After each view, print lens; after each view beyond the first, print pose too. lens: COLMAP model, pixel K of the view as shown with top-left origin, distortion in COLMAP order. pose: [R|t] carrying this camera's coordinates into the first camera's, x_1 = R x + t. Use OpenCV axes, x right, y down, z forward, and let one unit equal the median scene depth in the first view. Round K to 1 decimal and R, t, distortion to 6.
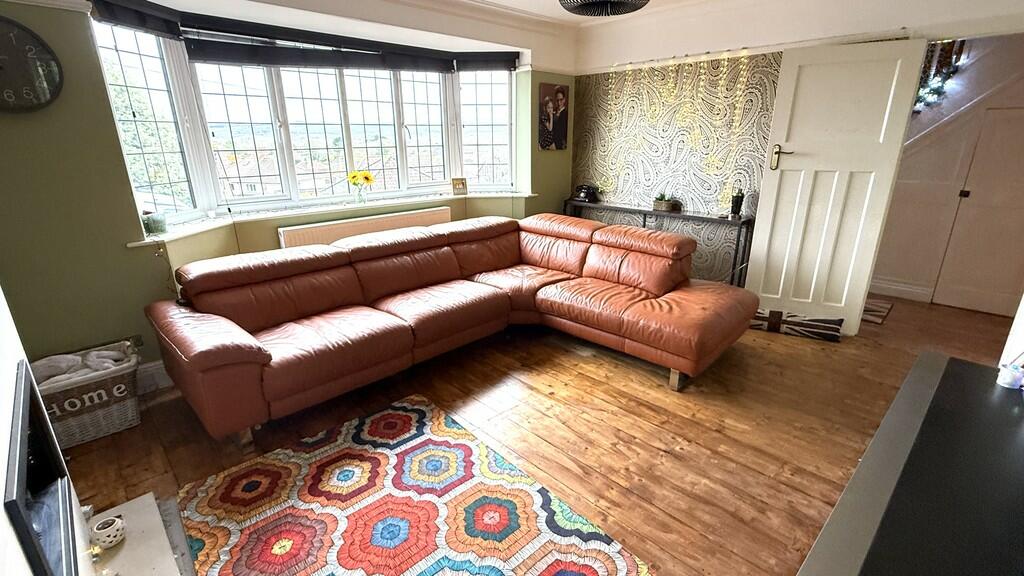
lens RADIAL K [[459.5, 0, 512.0], [0, 459.5, 288.0], [0, 0, 1]] dist [-0.000666, -0.000133]
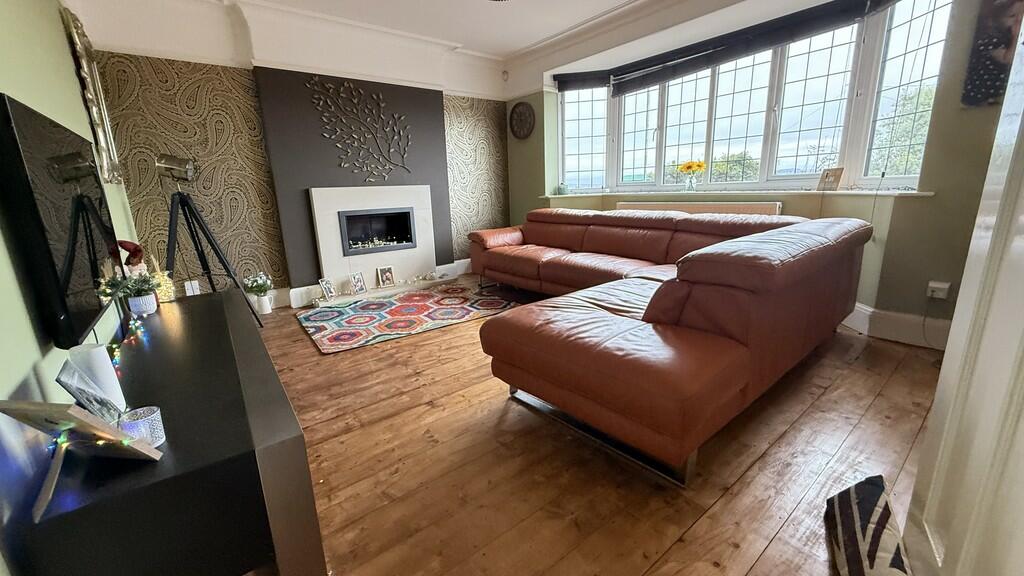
lens RADIAL K [[408.6, 0, 509.7], [0, 408.6, 287.2], [0, 0, 1]] dist [-0.000557, -0.000109]
pose [[-0.102534, 0.243468, -0.964474, 1.310535], [-0.274452, 0.925025, 0.262687, -0.192470], [0.956119, 0.291636, -0.028026, 1.230067]]
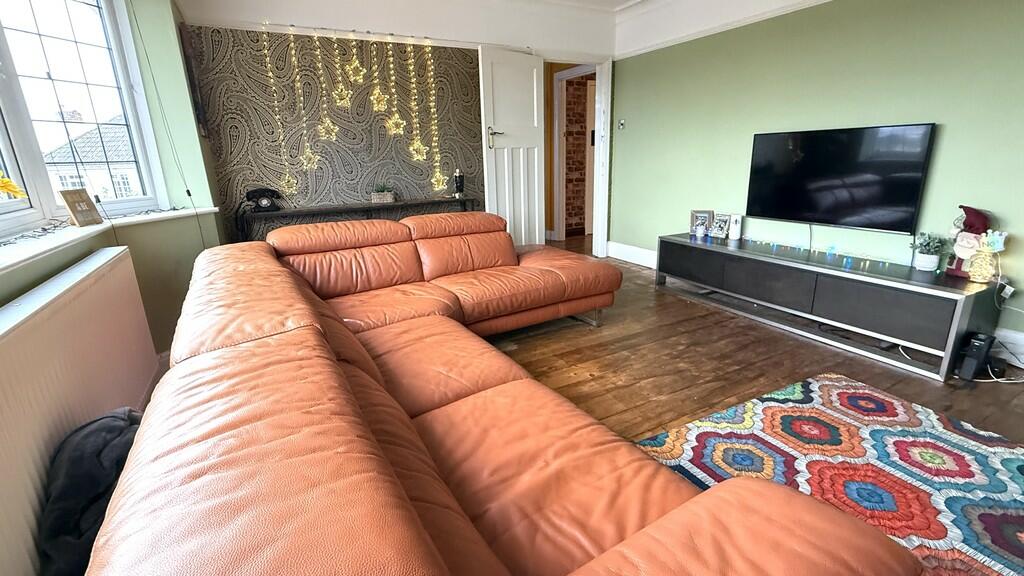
lens RADIAL K [[459.5, 0, 512.0], [0, 459.5, 288.0], [0, 0, 1]] dist [-0.000666, -0.000133]
pose [[0.268082, -0.271590, 0.924322, -0.952900], [0.326089, 0.928390, 0.178209, -0.183327], [-0.906531, 0.253636, 0.337447, 1.007974]]
